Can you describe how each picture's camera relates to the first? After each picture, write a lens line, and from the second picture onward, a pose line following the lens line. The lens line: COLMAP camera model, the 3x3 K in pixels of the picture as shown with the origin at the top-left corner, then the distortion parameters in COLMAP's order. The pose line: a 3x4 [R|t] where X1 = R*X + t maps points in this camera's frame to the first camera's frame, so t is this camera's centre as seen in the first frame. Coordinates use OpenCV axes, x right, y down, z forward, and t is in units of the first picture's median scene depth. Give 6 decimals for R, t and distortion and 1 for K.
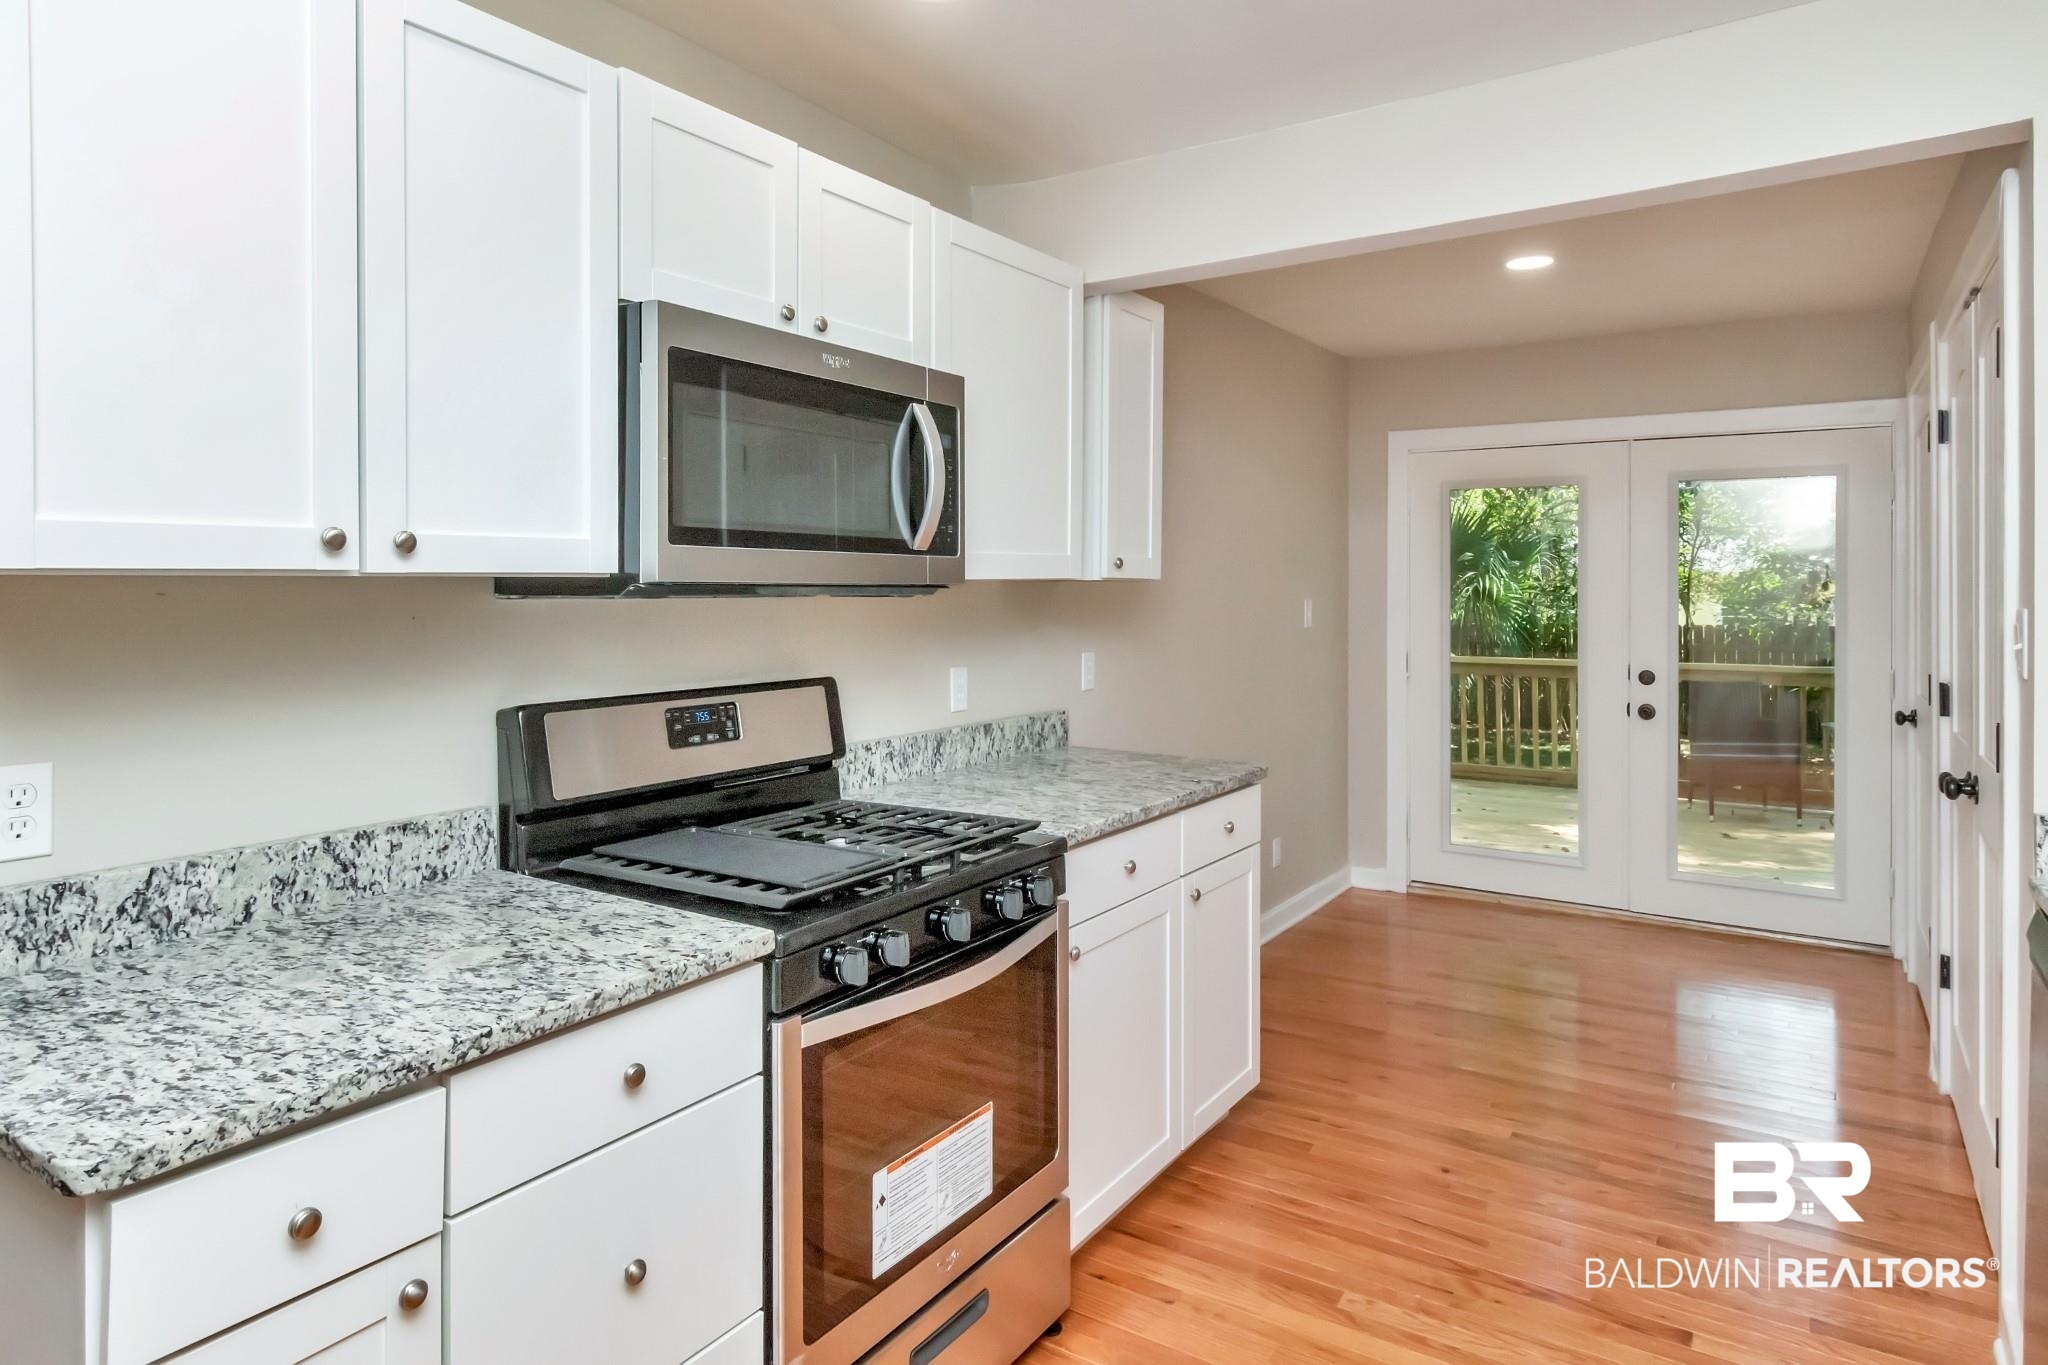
lens RADIAL K [[1197.2, 0, 1035.2], [0, 1197.2, 579.9], [0, 0, 1]] dist [0.003869, -0.004236]
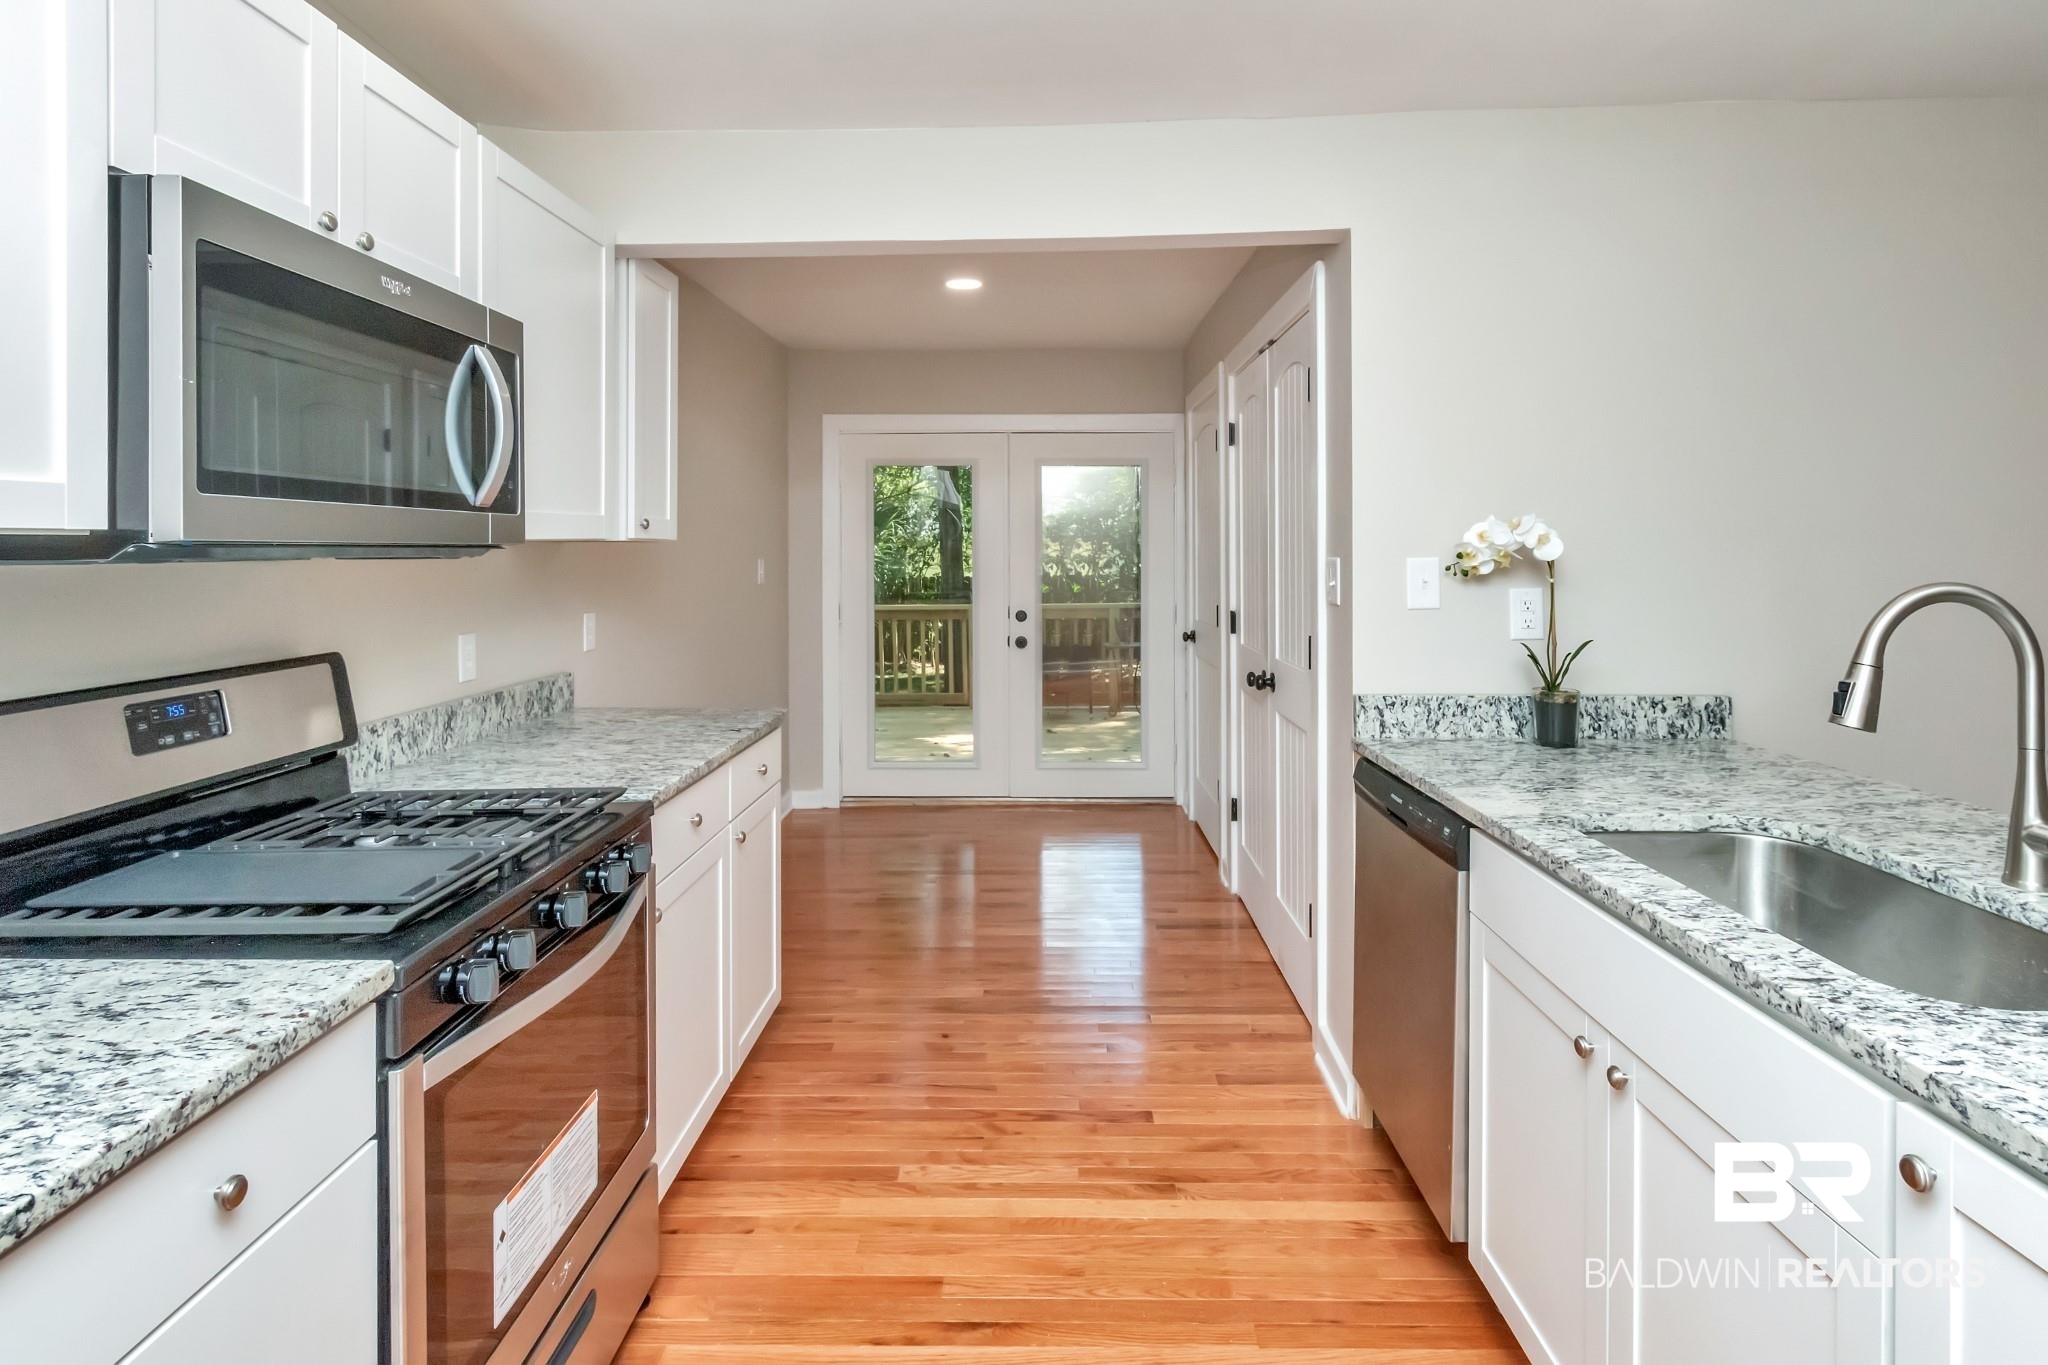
lens RADIAL K [[1023.0, 0, 1033.3], [0, 1023.0, 543.3], [0, 0, 1]] dist [0.005766, -0.003970]
pose [[0.845347, -0.002873, 0.534209, -0.159246], [0.003001, 0.999995, 0.000630, 0.003743], [-0.534209, 0.001071, 0.845352, 0.116815]]
